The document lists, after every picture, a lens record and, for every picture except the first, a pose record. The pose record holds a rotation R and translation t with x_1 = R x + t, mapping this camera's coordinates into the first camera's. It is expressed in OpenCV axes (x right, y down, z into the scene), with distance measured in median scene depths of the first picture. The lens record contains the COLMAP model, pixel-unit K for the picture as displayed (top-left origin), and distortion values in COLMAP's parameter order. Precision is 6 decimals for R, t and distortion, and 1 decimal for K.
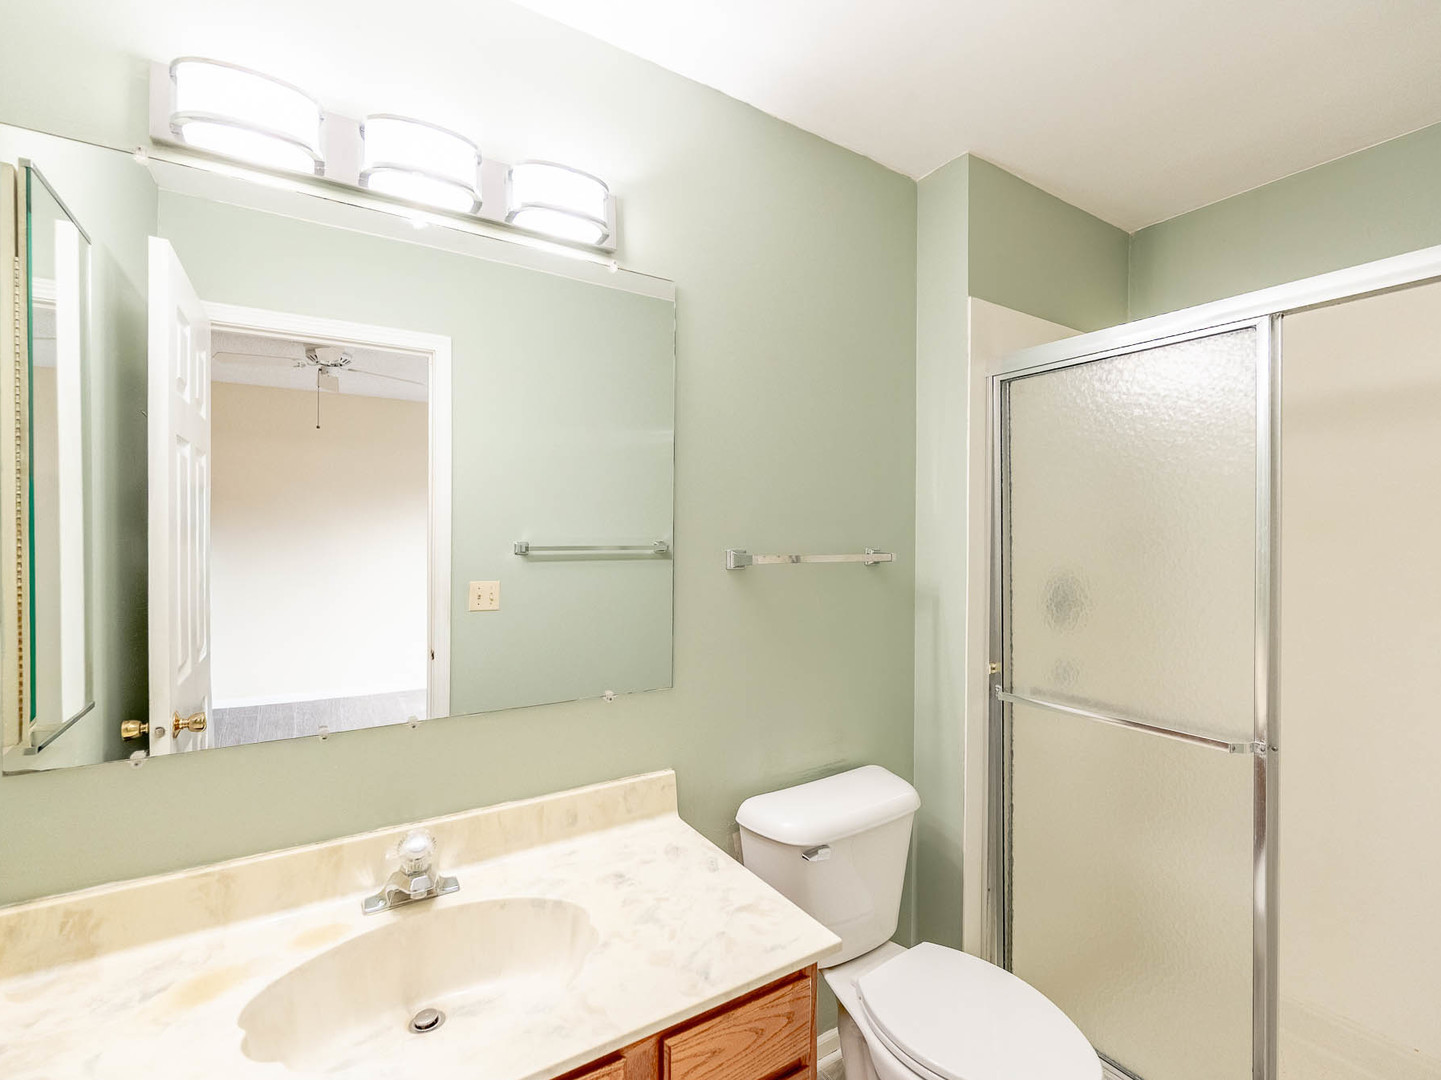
lens RADIAL K [[655.8, 0, 720.4], [0, 655.8, 539.2], [0, 0, 1]] dist [0.002490, 0.000413]
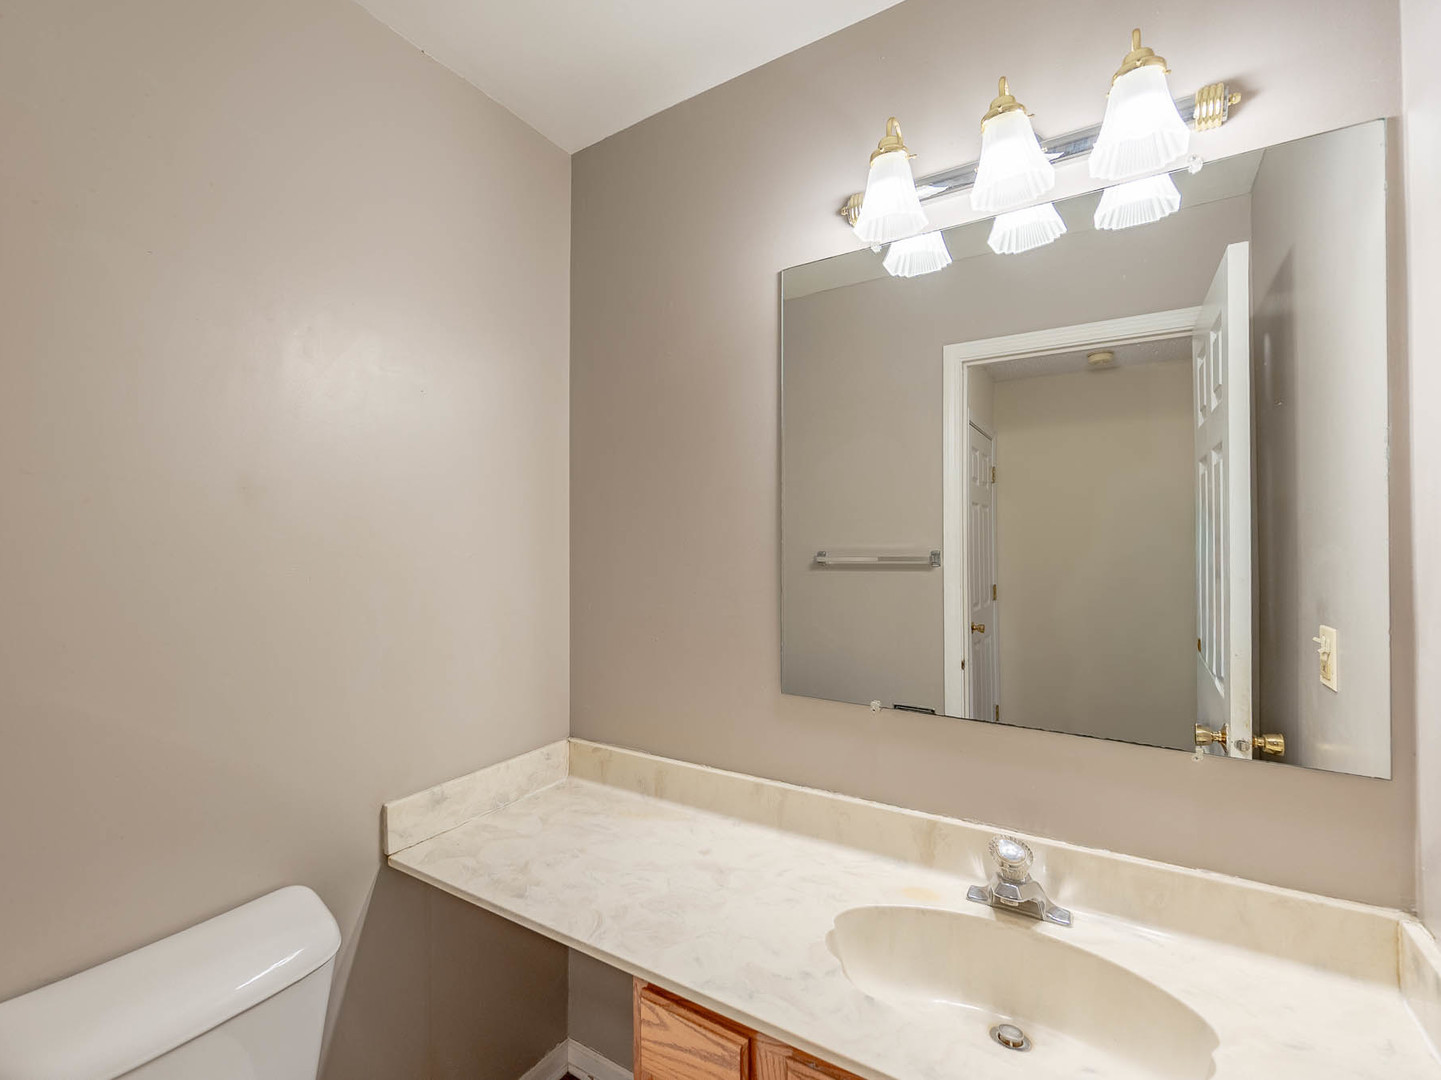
lens RADIAL K [[655.8, 0, 716.8], [0, 655.8, 540.6], [0, 0, 1]] dist [0.002490, 0.000413]
pose [[0.416199, -0.012166, -0.909192, 0.263854], [-0.003951, 0.999877, -0.015188, 0.000378], [0.909265, 0.009914, 0.416100, 0.162186]]
